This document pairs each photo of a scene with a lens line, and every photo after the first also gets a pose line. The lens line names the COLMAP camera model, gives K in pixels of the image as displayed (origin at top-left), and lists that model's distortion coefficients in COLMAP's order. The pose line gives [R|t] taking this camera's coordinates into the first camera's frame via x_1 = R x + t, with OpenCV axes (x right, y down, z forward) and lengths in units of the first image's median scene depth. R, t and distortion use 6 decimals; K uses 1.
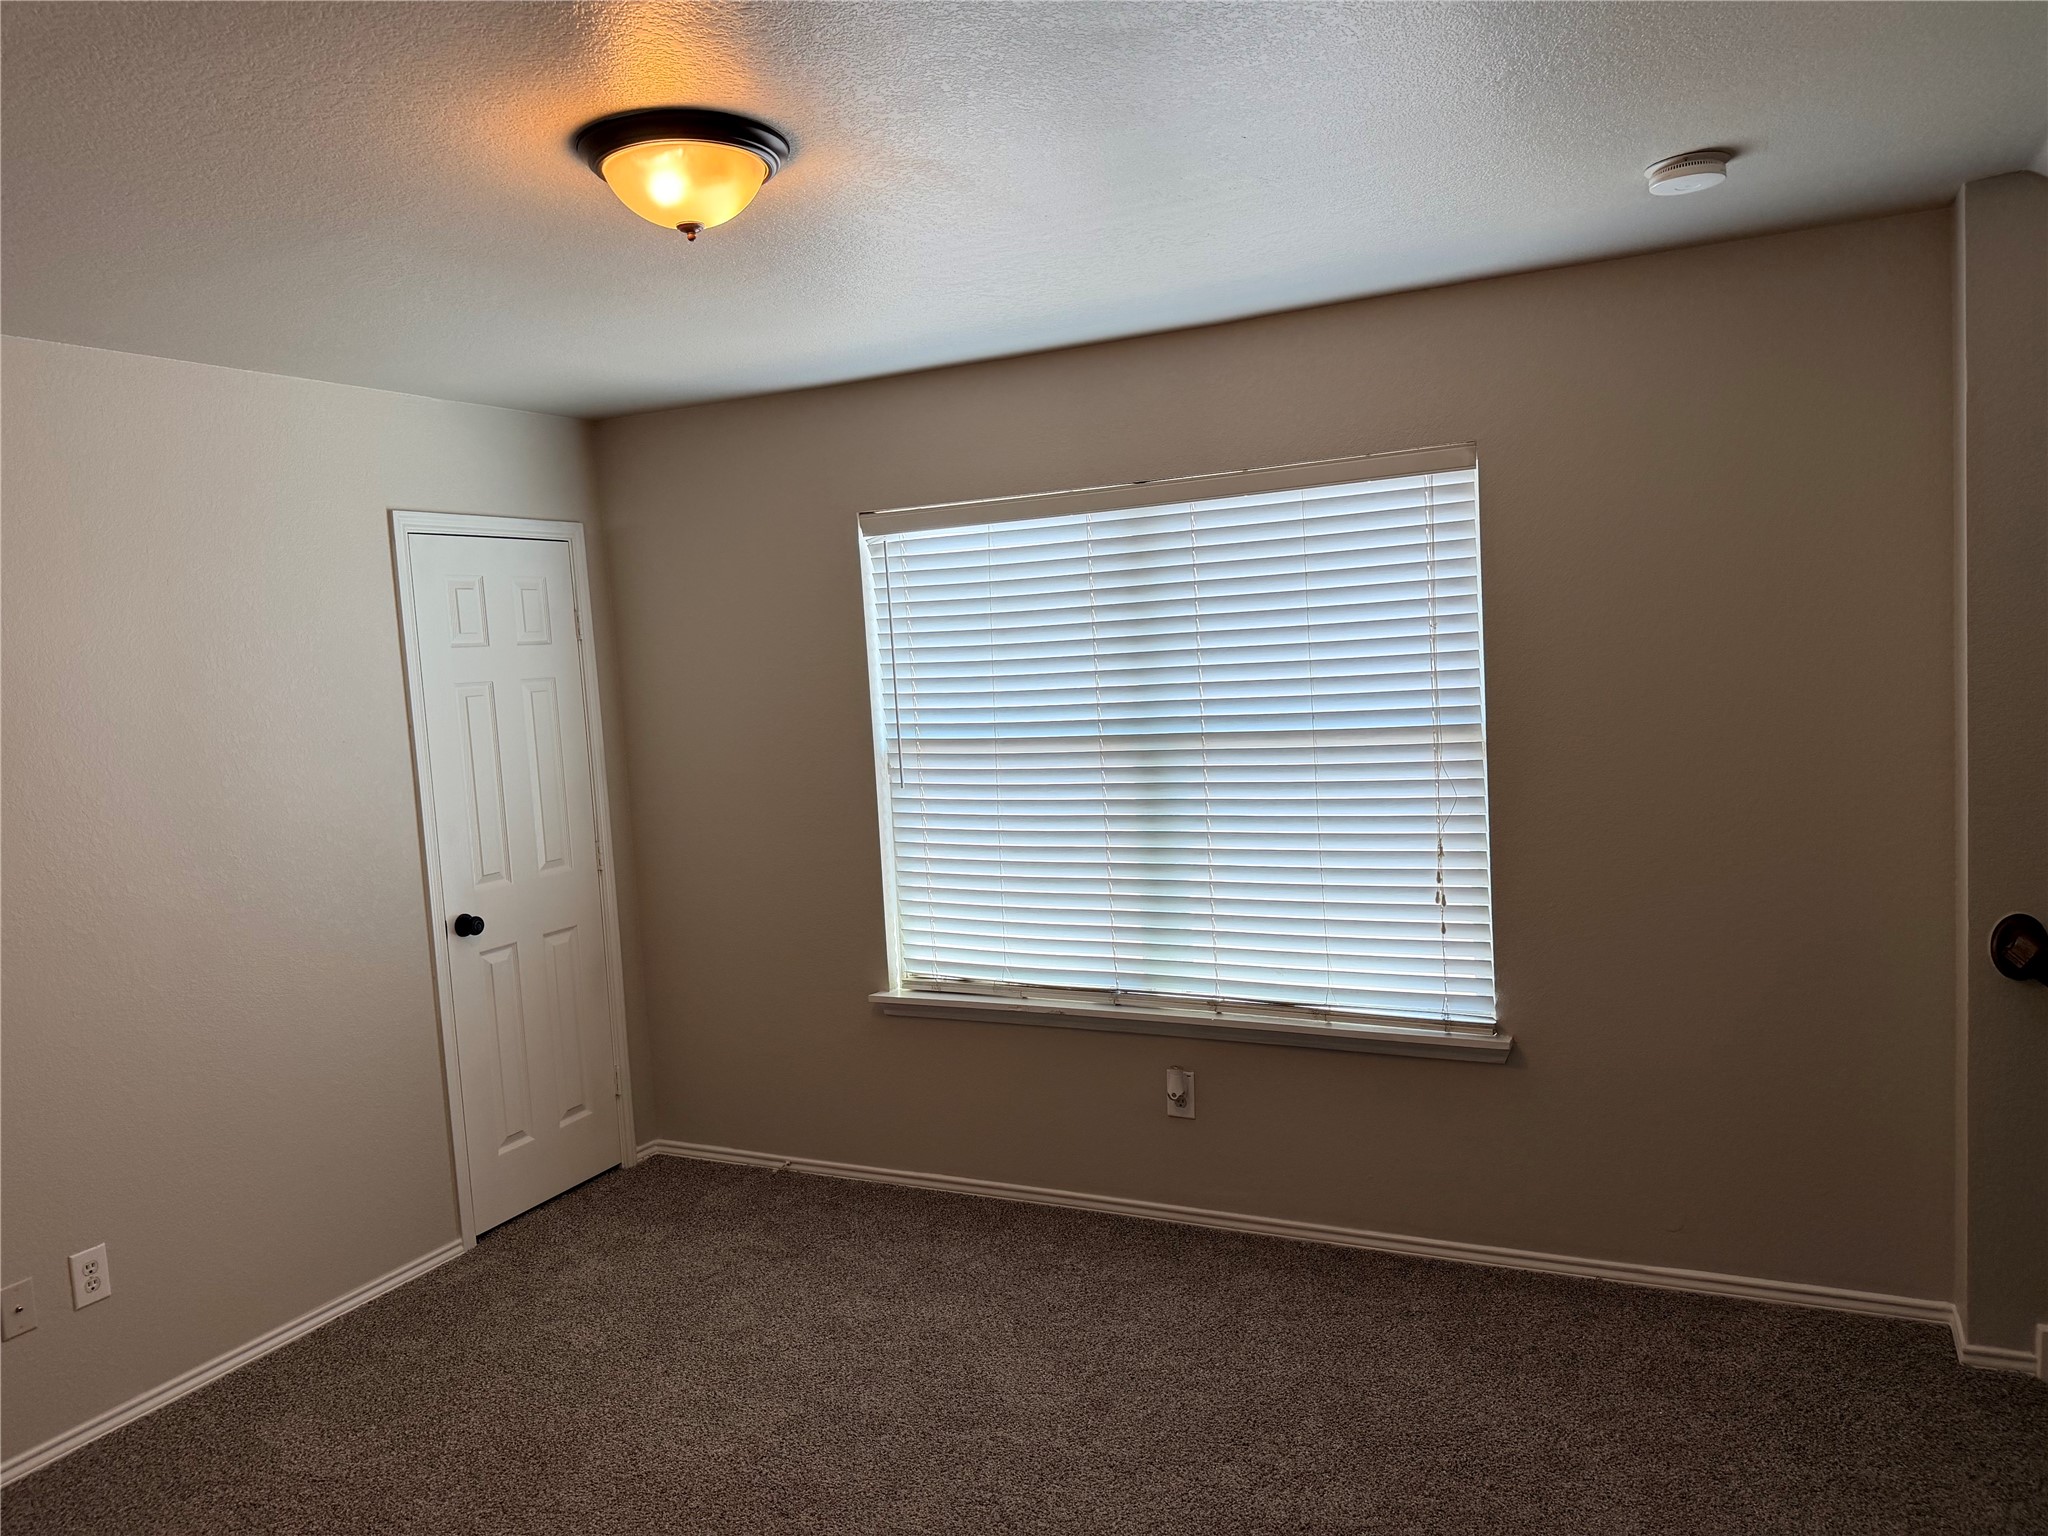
lens RADIAL K [[1428.5, 0, 1037.8], [0, 1428.5, 765.8], [0, 0, 1]] dist [0.094309, -0.141209]
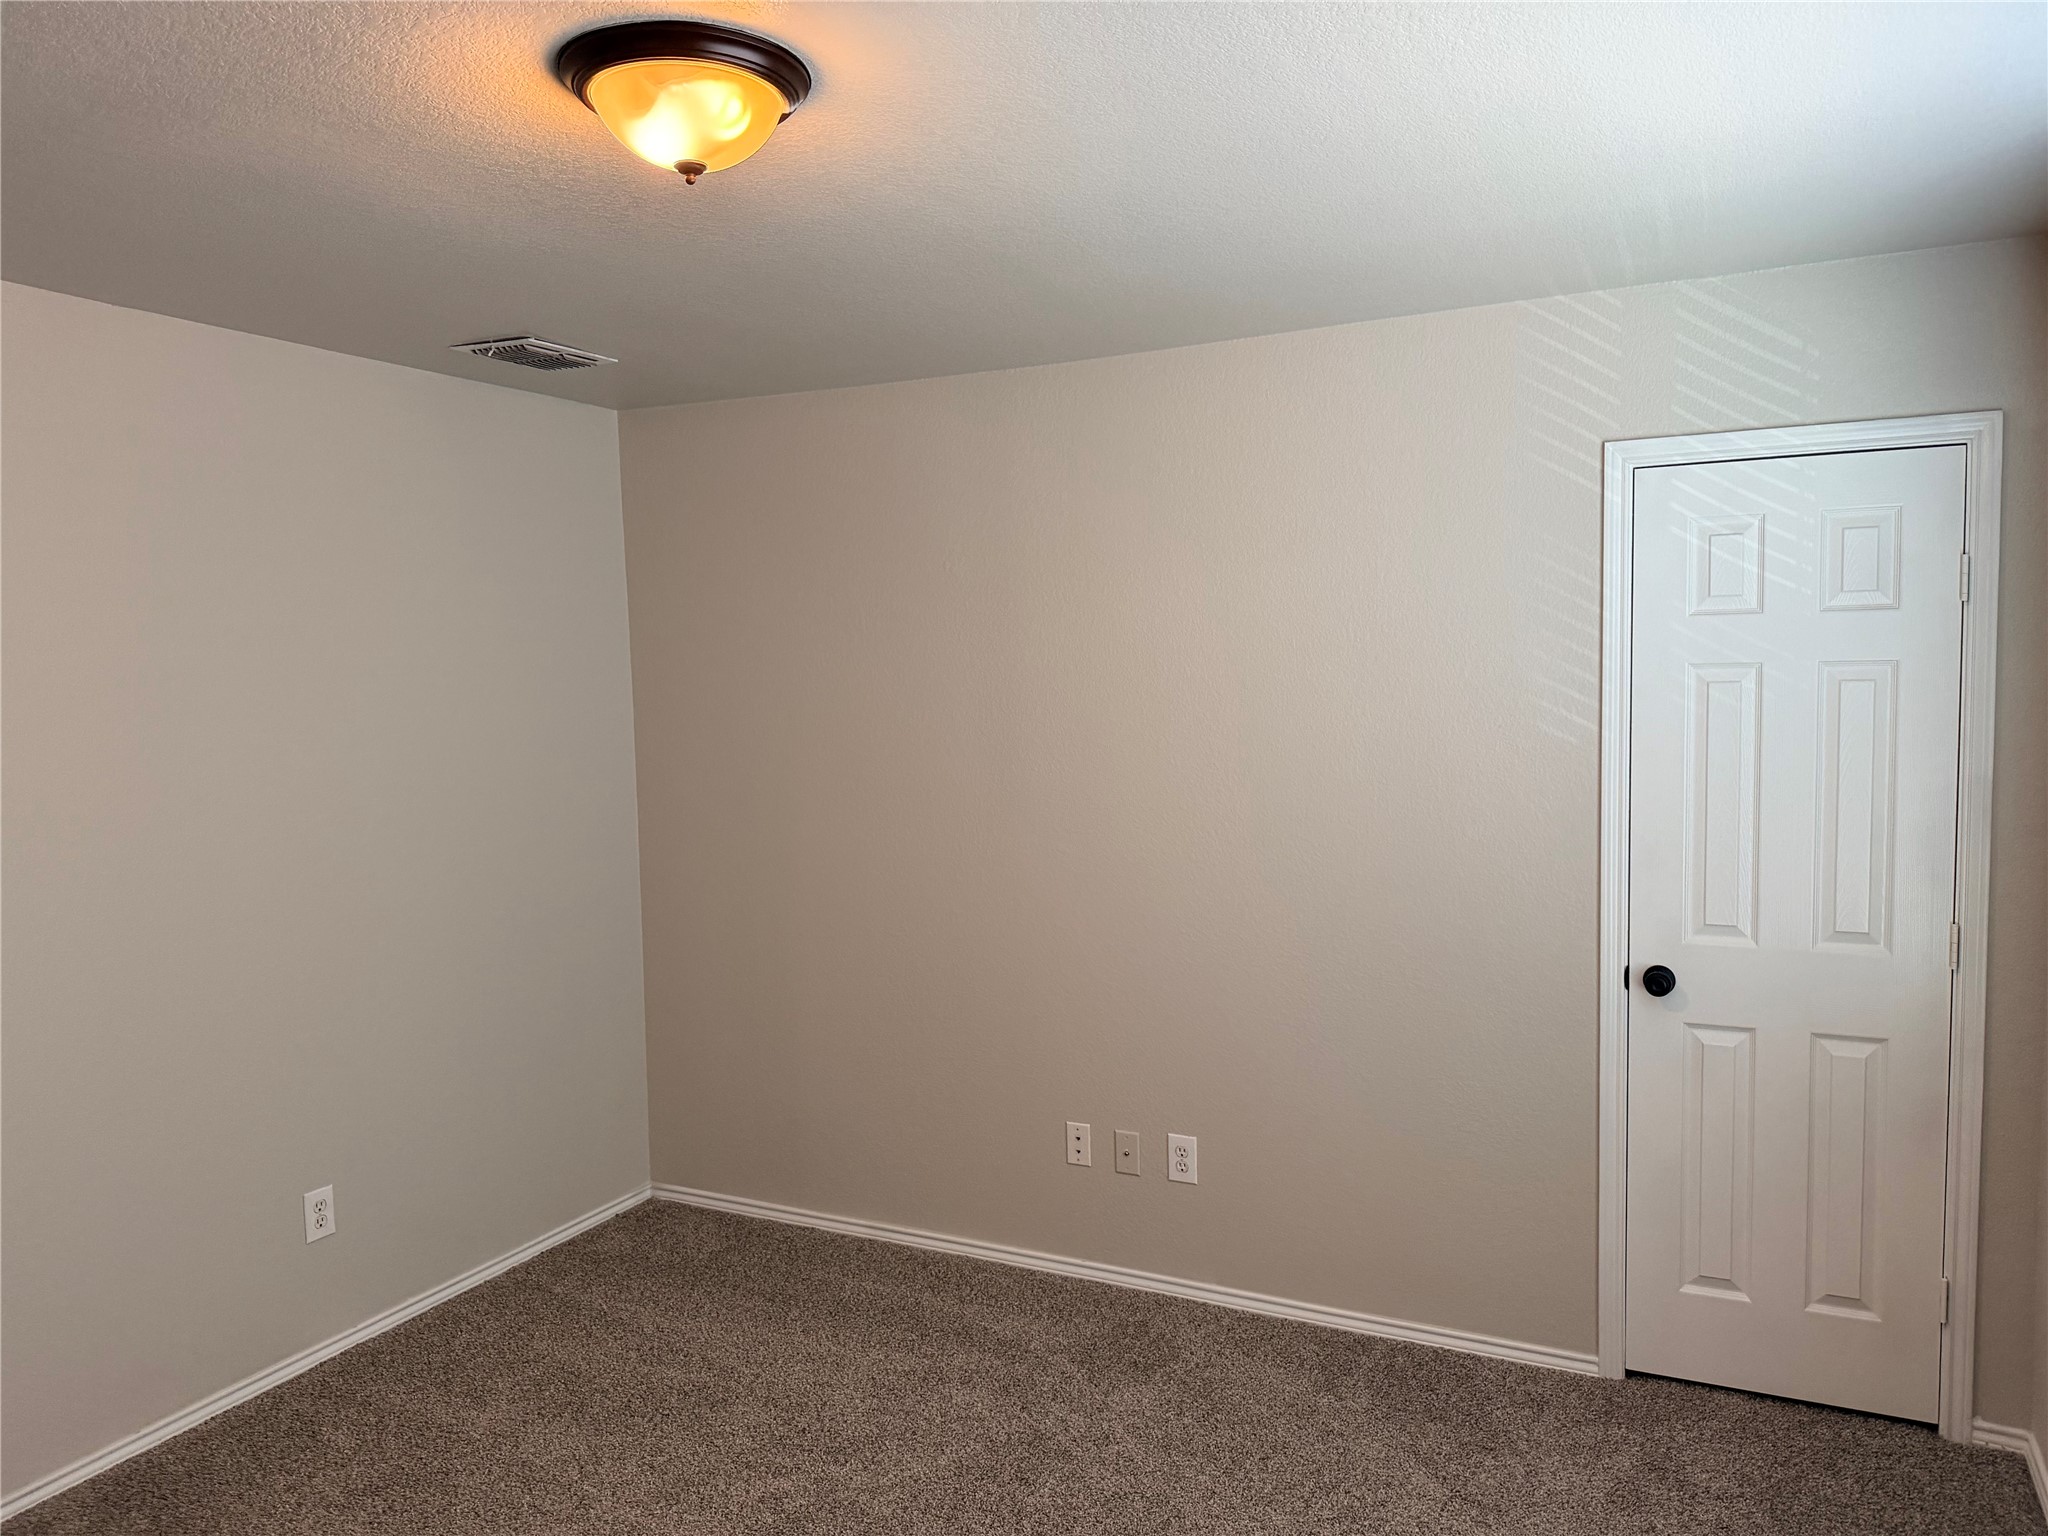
lens RADIAL K [[1429.6, 0, 1024.0], [0, 1429.6, 768.0], [0, 0, 1]] dist [0.001022, -0.027640]
pose [[-0.013584, 0.132858, -0.991042, 0.333977], [-0.066938, 0.988789, 0.133474, -0.077041], [0.997665, 0.068152, -0.004539, 0.647600]]
